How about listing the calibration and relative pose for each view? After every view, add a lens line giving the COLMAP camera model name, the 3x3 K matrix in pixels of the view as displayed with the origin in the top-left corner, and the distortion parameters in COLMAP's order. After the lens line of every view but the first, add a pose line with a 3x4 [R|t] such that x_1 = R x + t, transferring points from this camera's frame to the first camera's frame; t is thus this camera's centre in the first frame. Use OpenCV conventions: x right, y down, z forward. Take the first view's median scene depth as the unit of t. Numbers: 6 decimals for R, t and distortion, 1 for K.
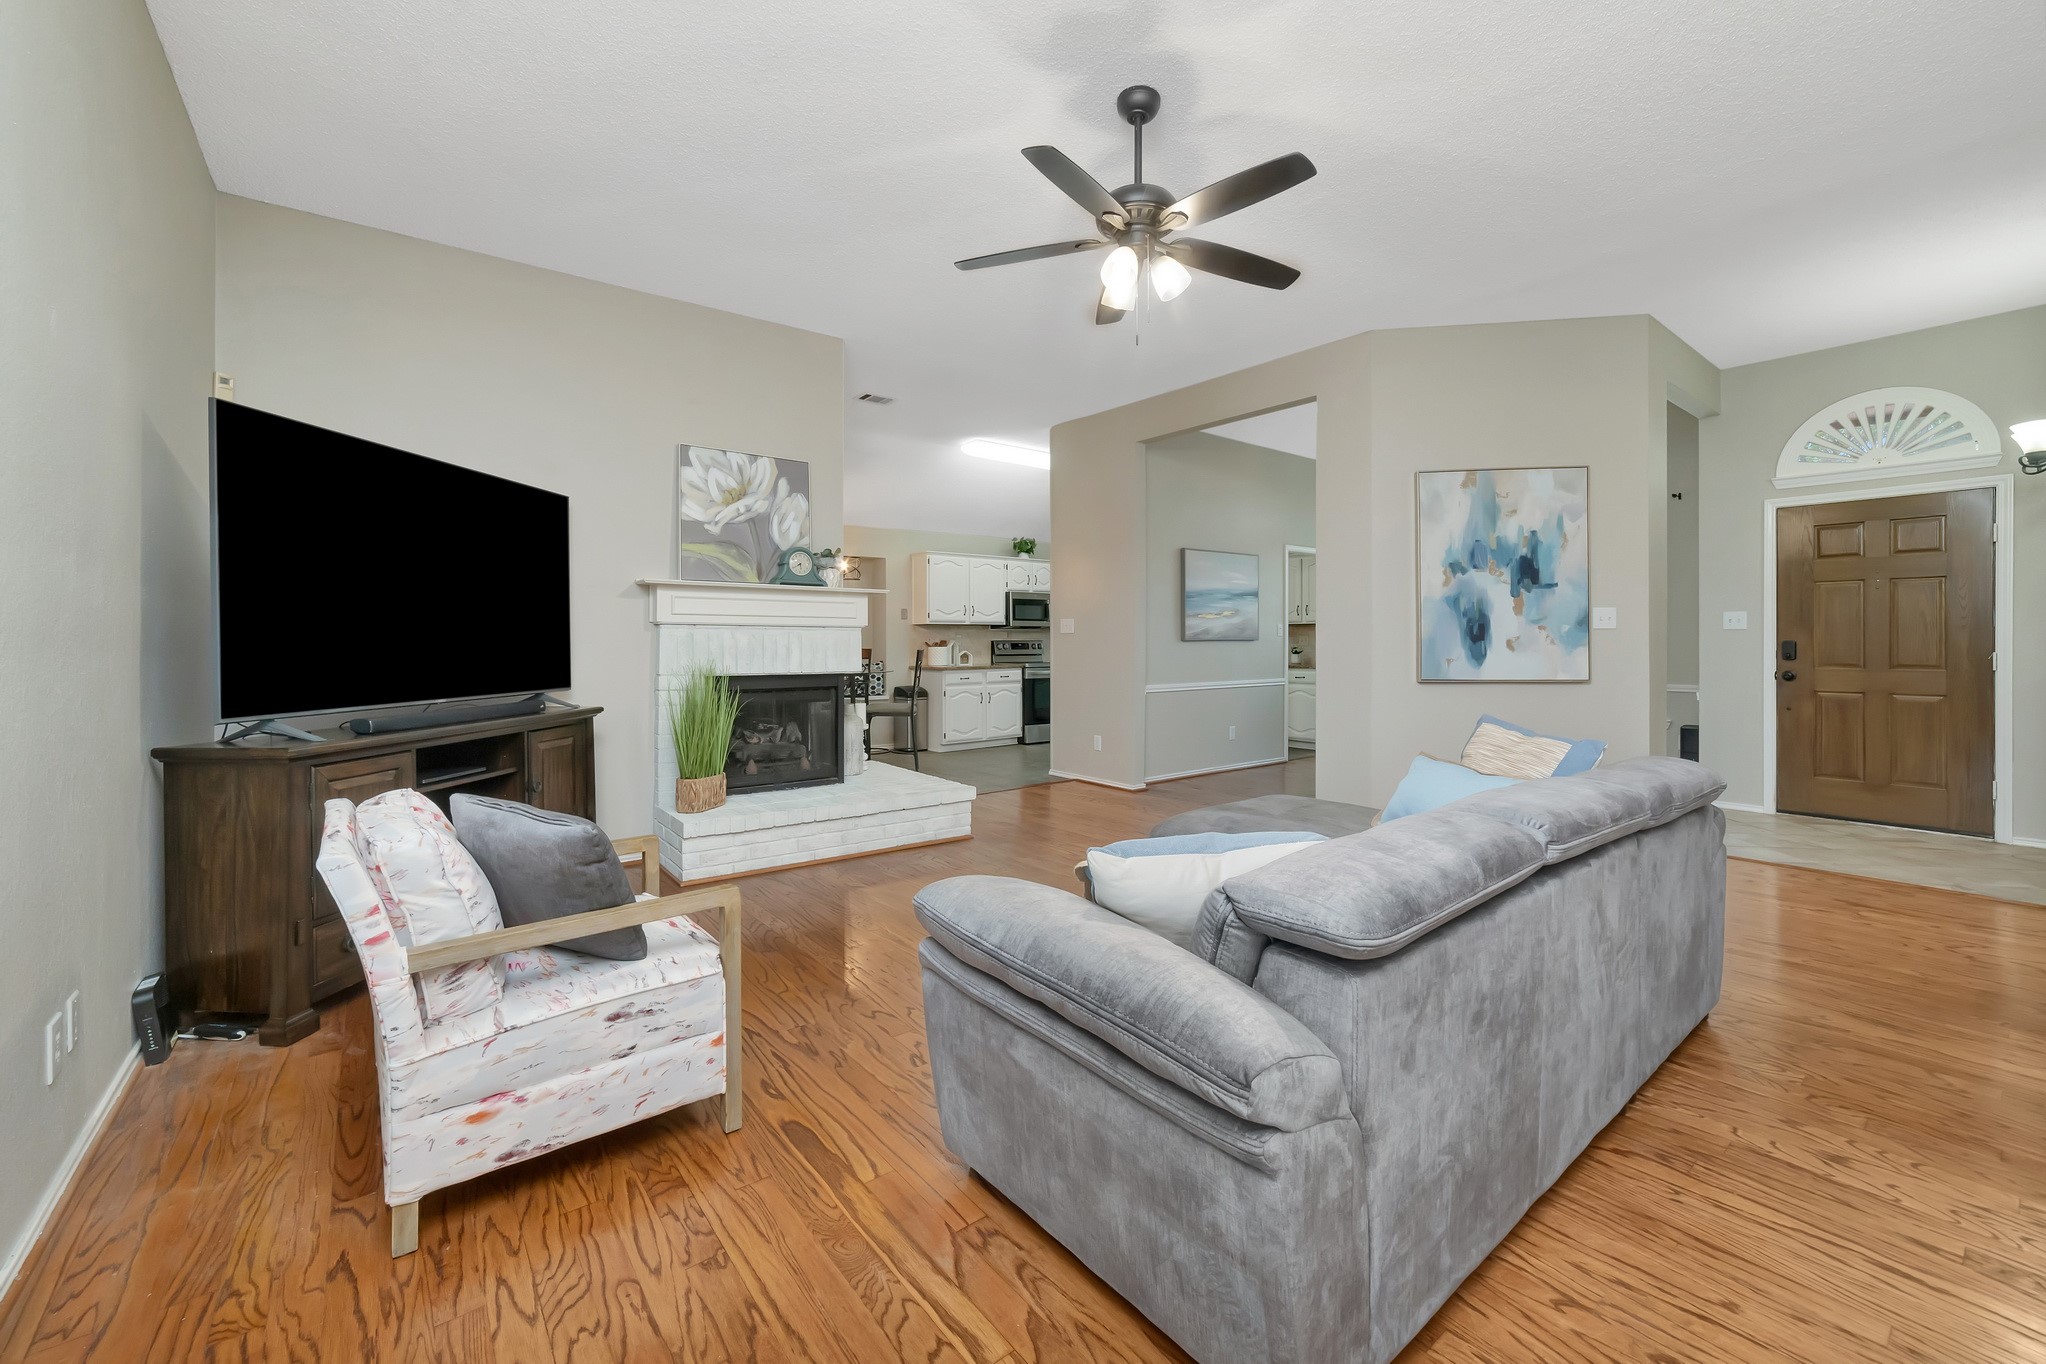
lens RADIAL K [[817.8, 0, 1038.6], [0, 817.8, 640.6], [0, 0, 1]] dist [0.000190, 0.000002]
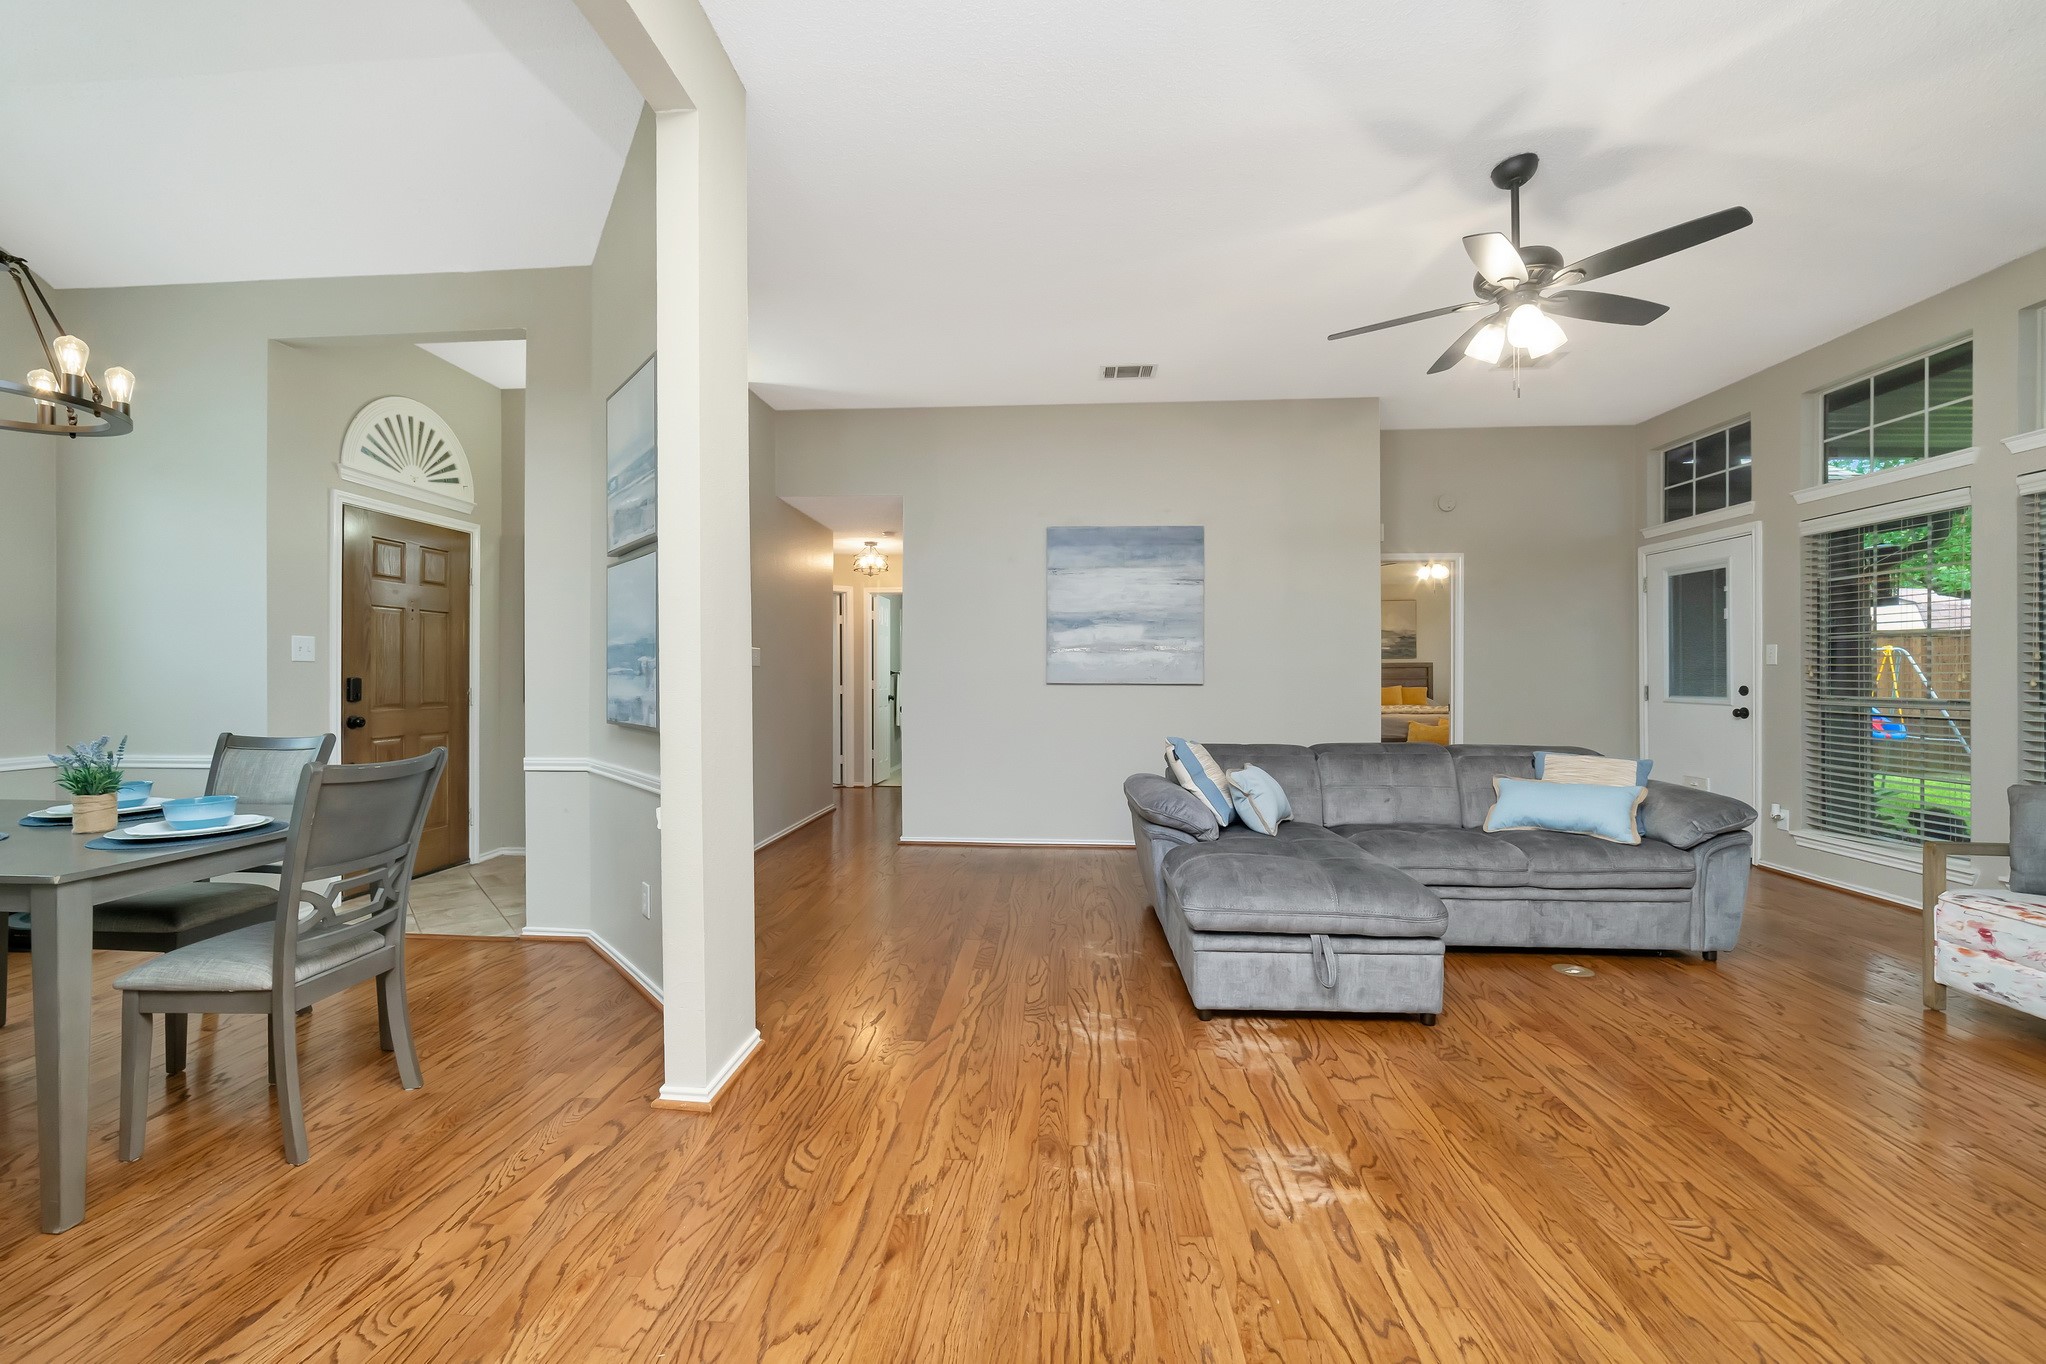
lens RADIAL K [[830.3, 0, 992.1], [0, 830.3, 666.0], [0, 0, 1]] dist [-0.021497, 0.008415]
pose [[-0.713539, 0.011567, 0.700520, -0.081460], [0.005460, 0.999925, -0.010949, -0.000080], [-0.700594, -0.003988, -0.713549, 1.237203]]
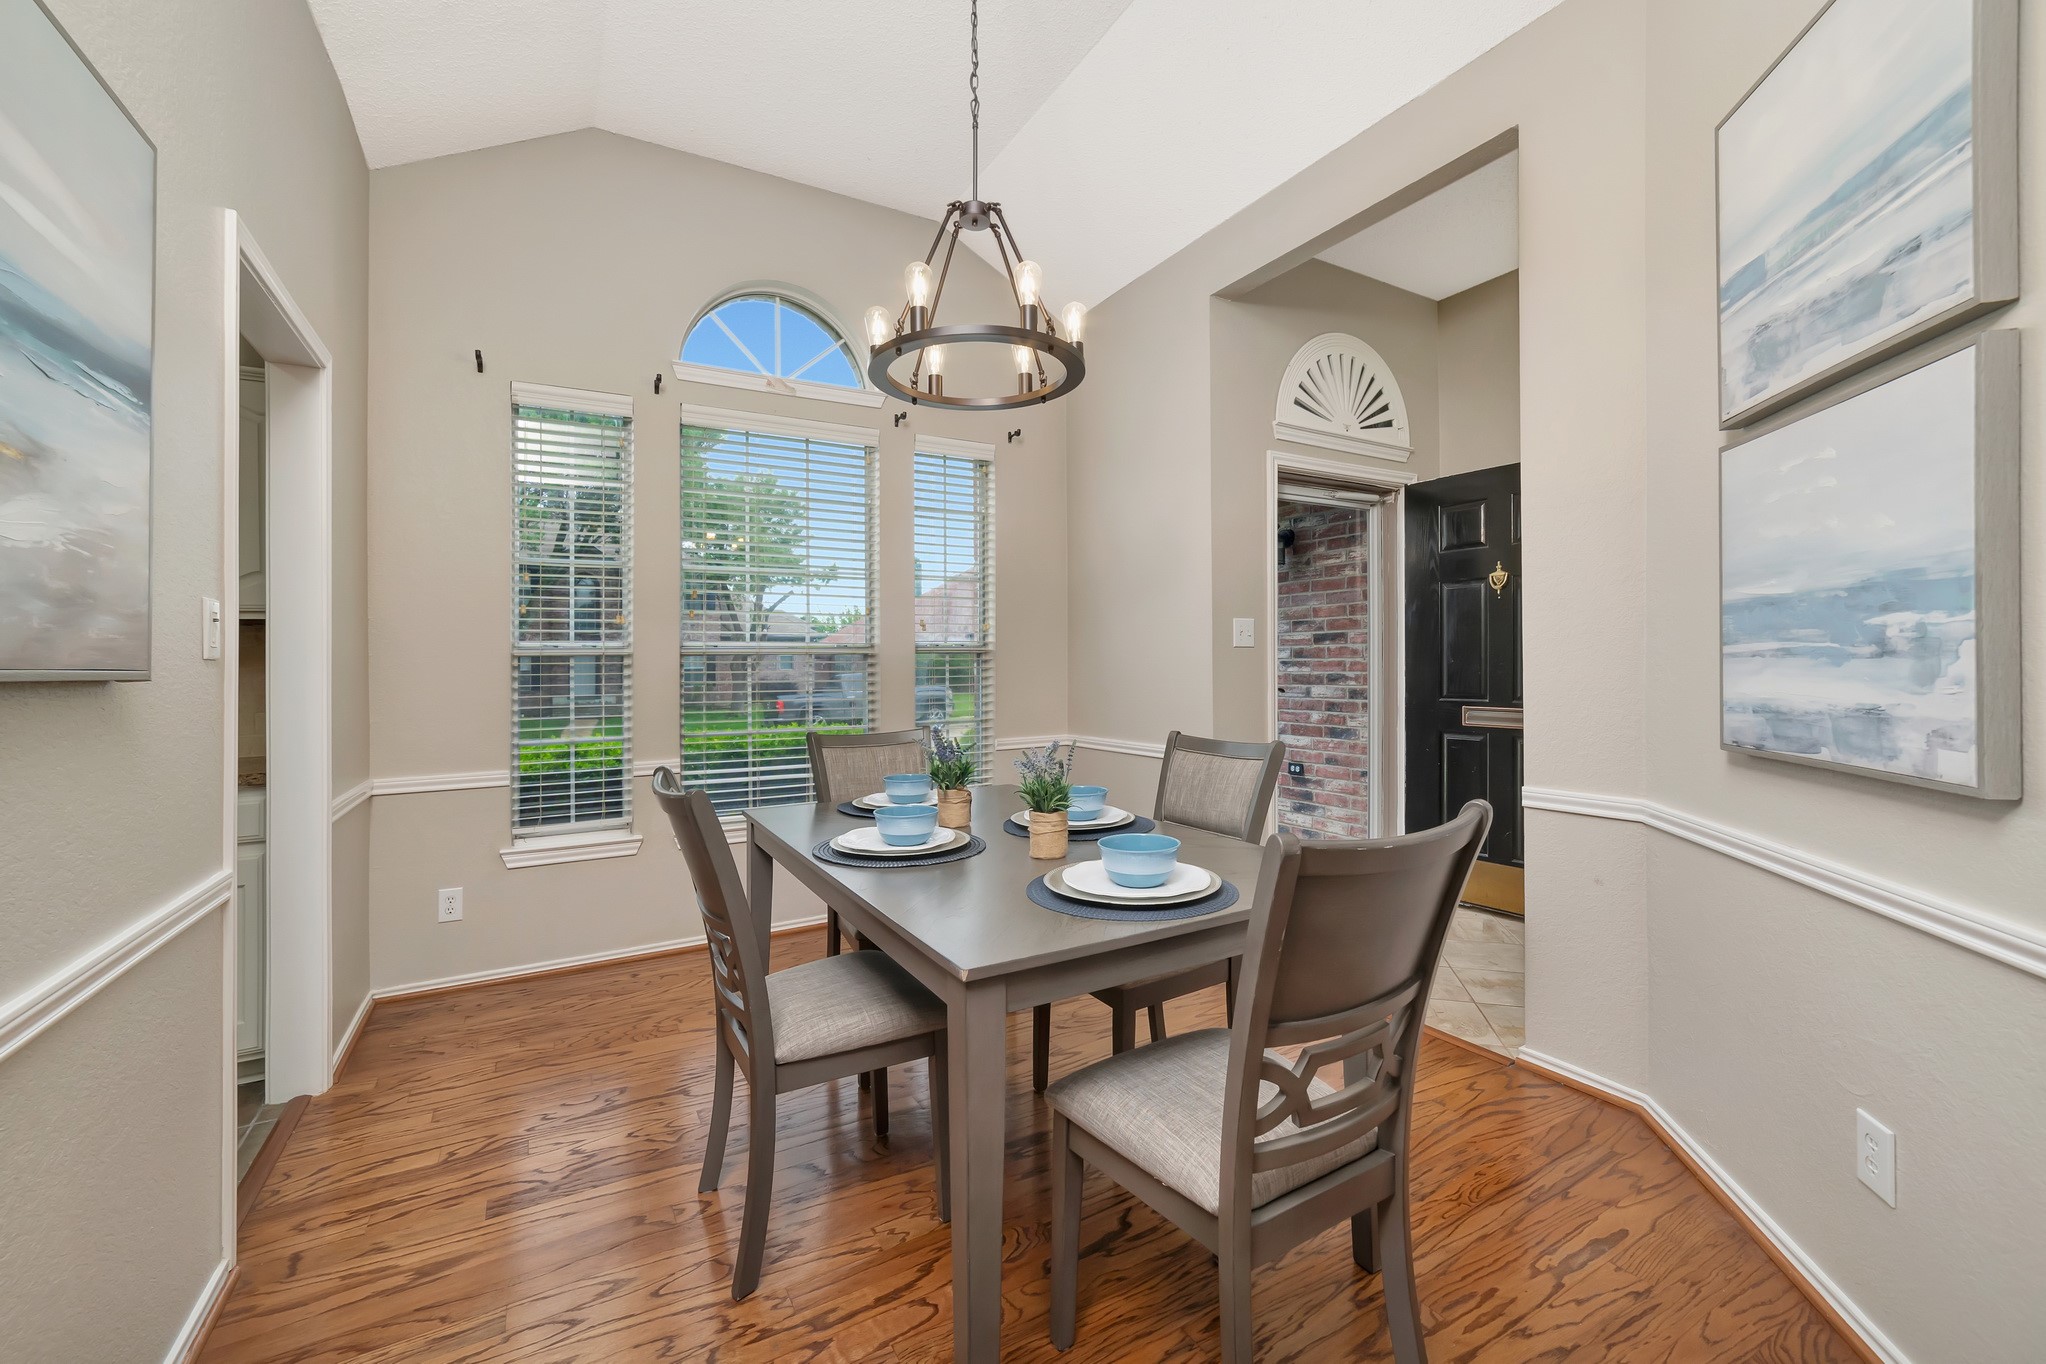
lens RADIAL K [[831.1, 0, 1018.4], [0, 831.1, 691.7], [0, 0, 1]] dist [-0.022159, 0.013539]
pose [[0.158604, -0.030463, 0.986872, 0.218072], [0.013789, 0.999495, 0.028636, -0.001648], [-0.987246, 0.009066, 0.158944, 1.215792]]
